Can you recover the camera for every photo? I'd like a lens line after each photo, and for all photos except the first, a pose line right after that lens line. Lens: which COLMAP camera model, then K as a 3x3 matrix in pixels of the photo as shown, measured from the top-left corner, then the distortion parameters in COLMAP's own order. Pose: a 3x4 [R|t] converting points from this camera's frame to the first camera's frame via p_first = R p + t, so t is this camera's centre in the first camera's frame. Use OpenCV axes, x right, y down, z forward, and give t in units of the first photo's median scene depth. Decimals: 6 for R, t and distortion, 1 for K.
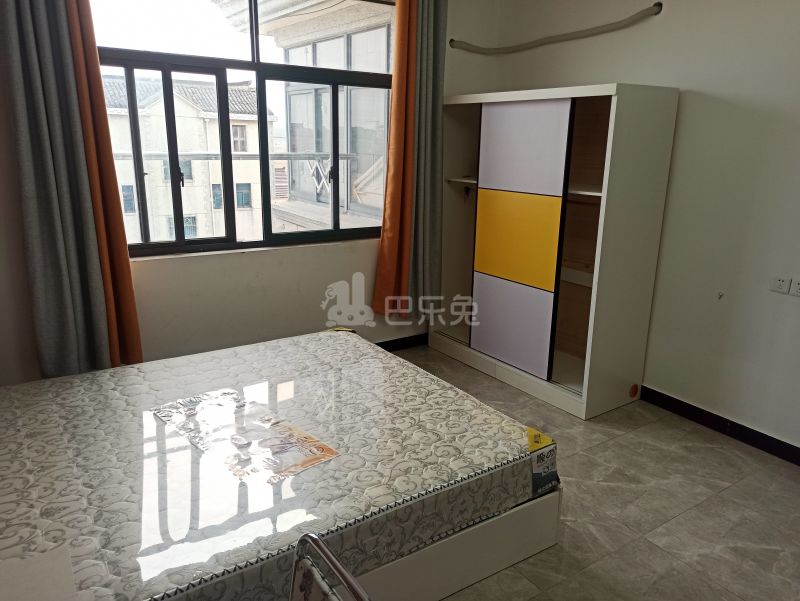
lens RADIAL K [[586.8, 0, 400.9], [0, 586.8, 296.7], [0, 0, 1]] dist [0.057575, -0.051333]
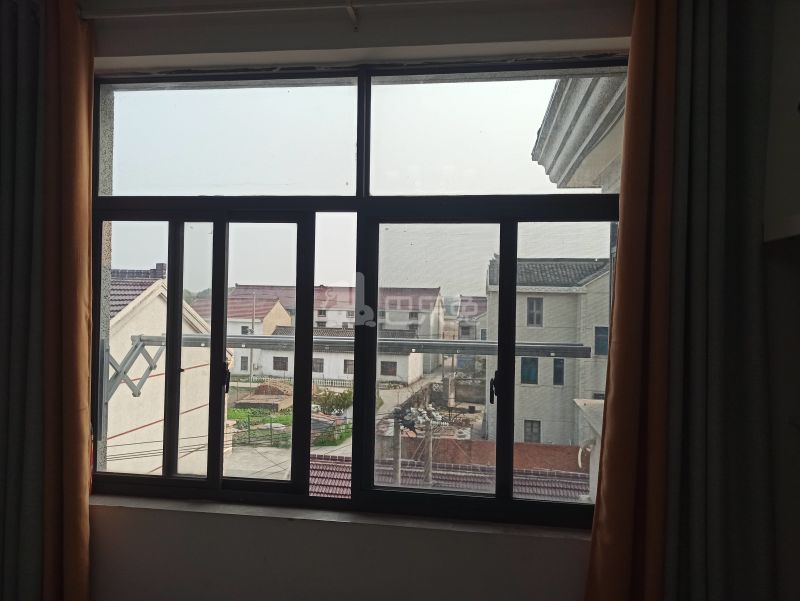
lens RADIAL K [[586.8, 0, 400.9], [0, 586.8, 296.7], [0, 0, 1]] dist [0.057575, -0.051333]
pose [[0.739696, -0.019109, -0.672670, 0.188077], [-0.172449, 0.960835, -0.216927, -0.180449], [0.650470, 0.276462, 0.707430, 0.648535]]
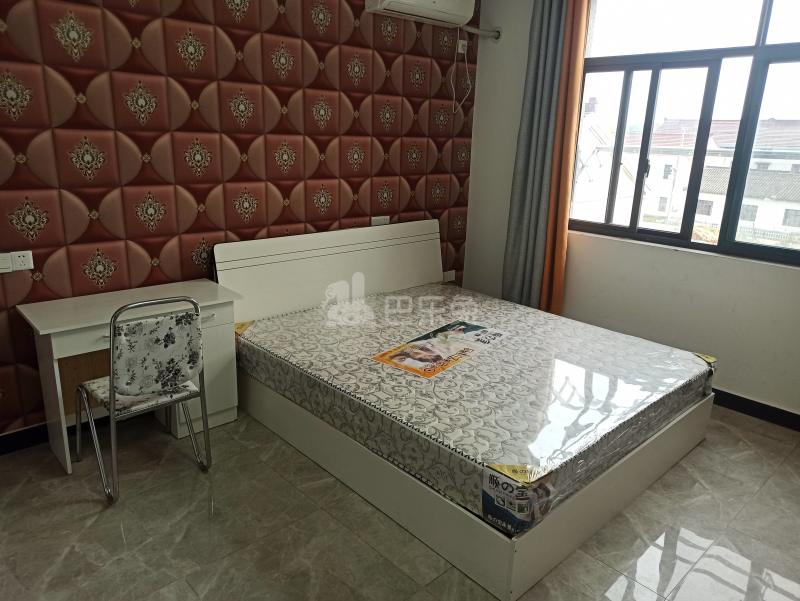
lens RADIAL K [[586.8, 0, 400.9], [0, 586.8, 296.7], [0, 0, 1]] dist [0.057575, -0.051333]
pose [[0.157665, 0.249454, -0.955466, 0.630034], [-0.278852, 0.939436, 0.199254, -0.074535], [0.947303, 0.235018, 0.217677, 0.398597]]
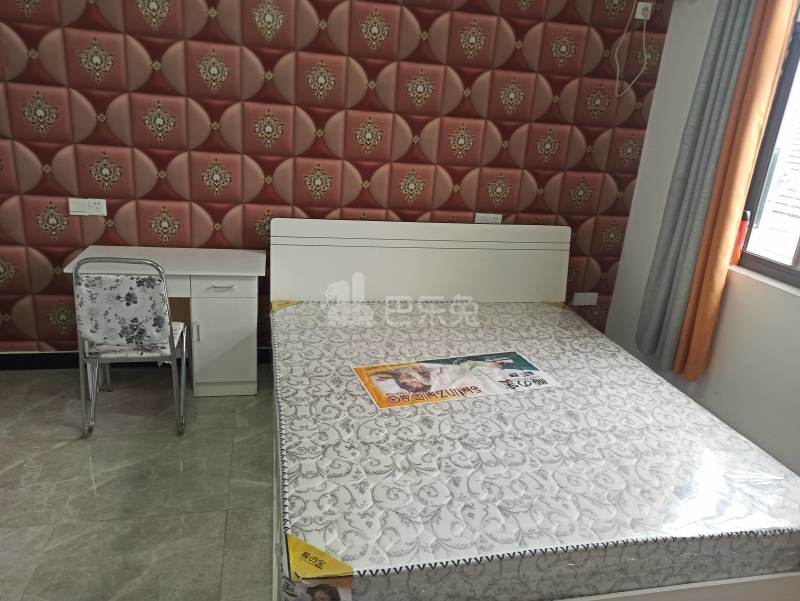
lens RADIAL K [[586.8, 0, 400.9], [0, 586.8, 296.7], [0, 0, 1]] dist [0.057575, -0.051333]
pose [[-0.371482, 0.244205, -0.895748, 0.463290], [-0.318827, 0.872565, 0.370108, -0.179417], [0.871981, 0.423077, -0.246283, 0.747597]]
